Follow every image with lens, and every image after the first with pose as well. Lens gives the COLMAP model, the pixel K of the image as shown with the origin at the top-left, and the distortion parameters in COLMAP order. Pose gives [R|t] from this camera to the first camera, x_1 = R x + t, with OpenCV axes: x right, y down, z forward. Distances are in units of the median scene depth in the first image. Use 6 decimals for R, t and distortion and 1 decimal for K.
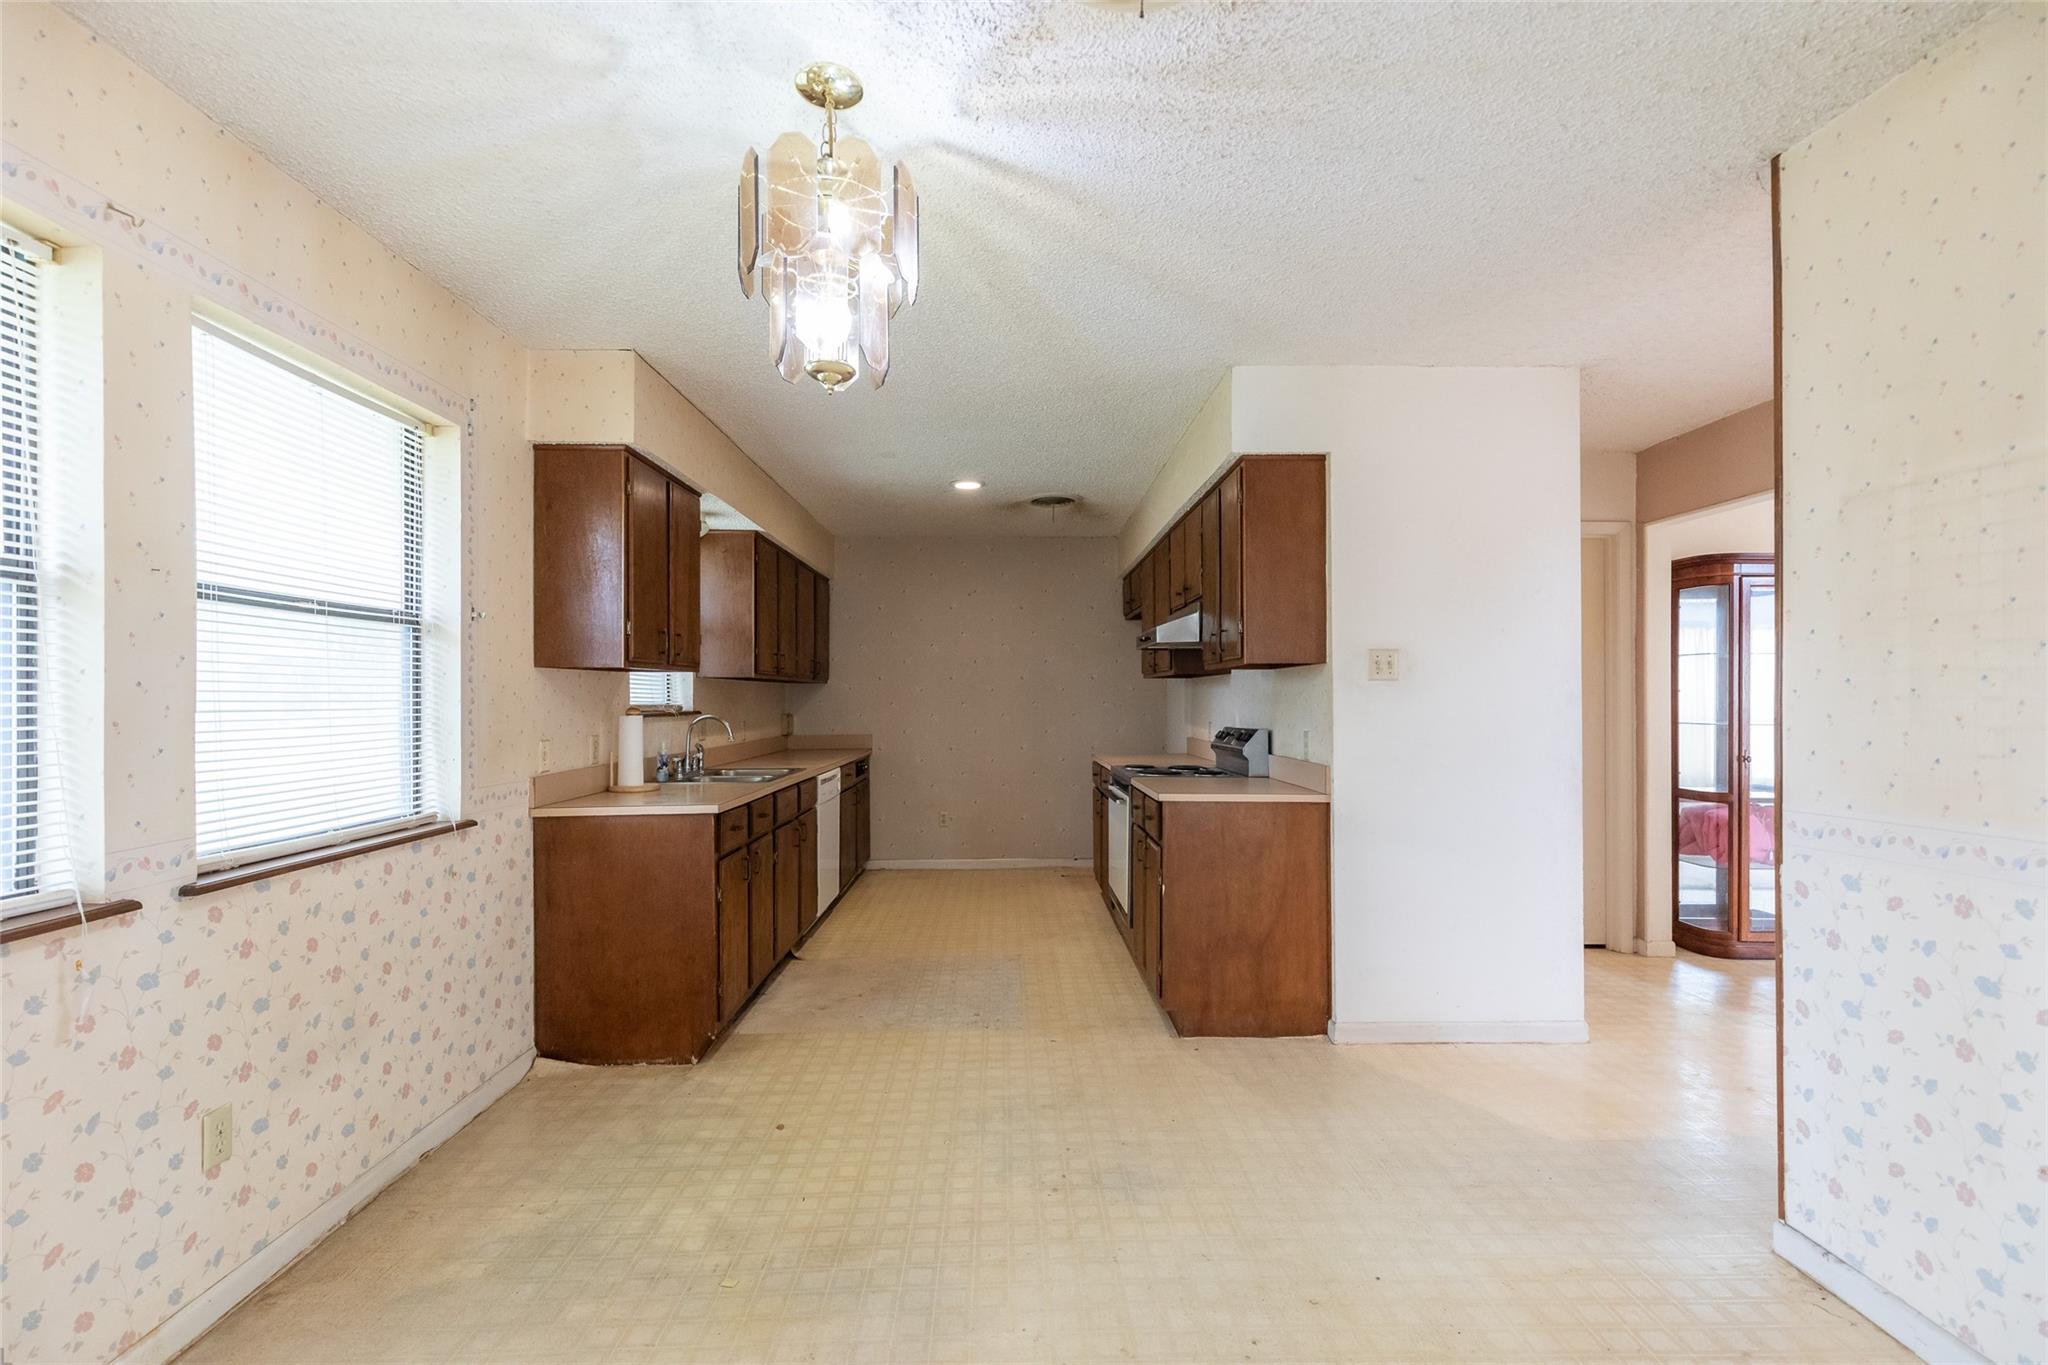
lens RADIAL K [[932.9, 0, 1023.0], [0, 932.9, 691.7], [0, 0, 1]] dist [0.000529, -0.000023]
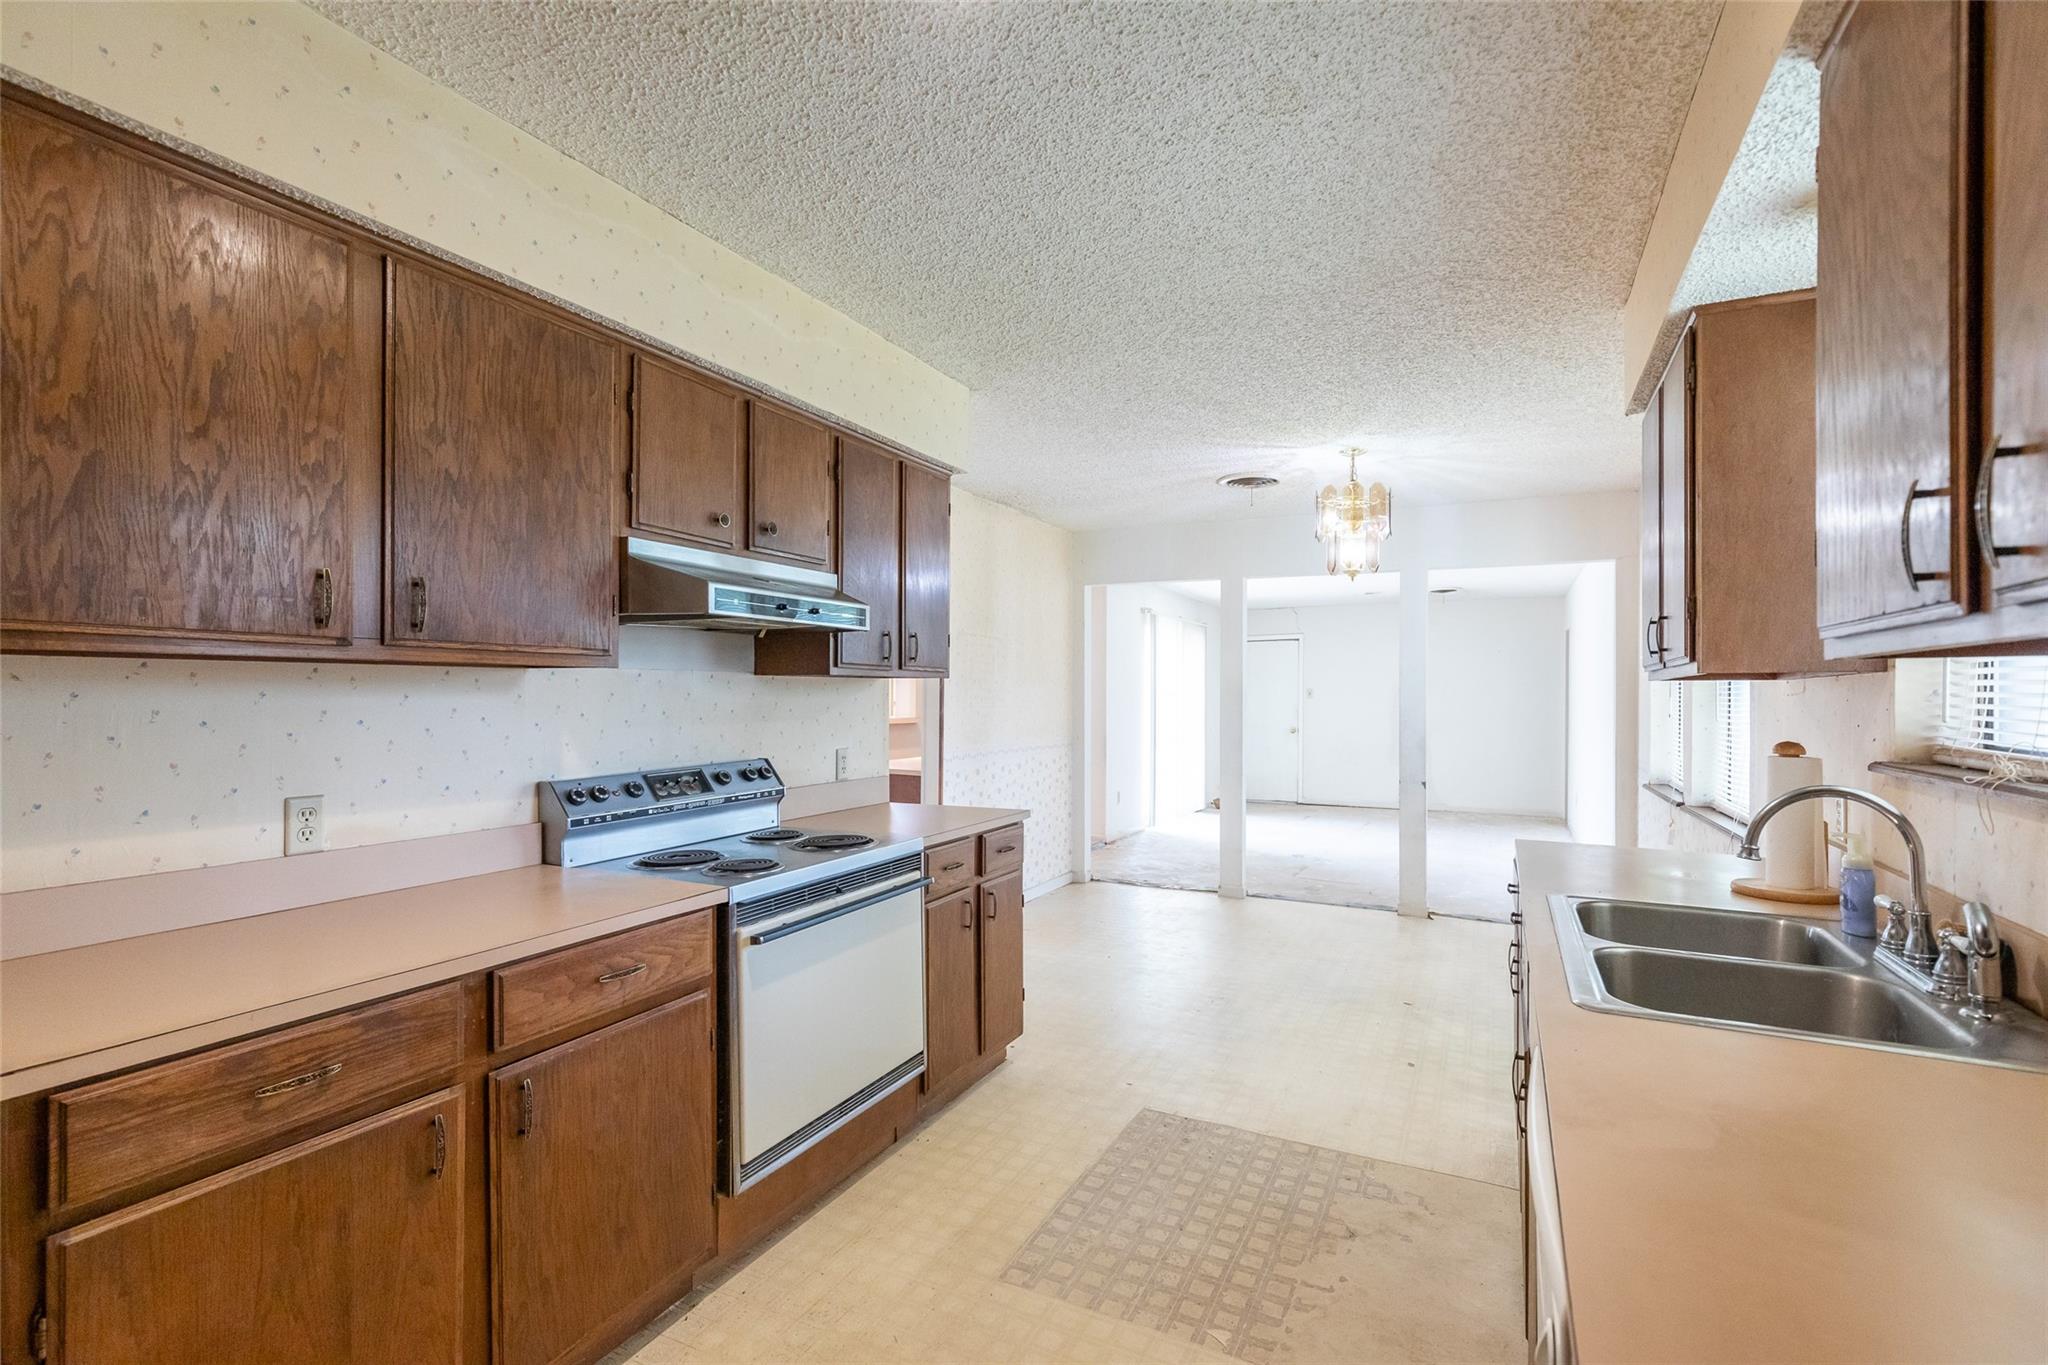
lens RADIAL K [[932.9, 0, 1022.2], [0, 932.9, 691.5], [0, 0, 1]] dist [0.000529, -0.000023]
pose [[-0.884244, 0.004572, 0.467003, -0.363076], [0.000470, 0.999960, -0.008899, -0.009019], [-0.467025, -0.007649, -0.884211, 2.204558]]
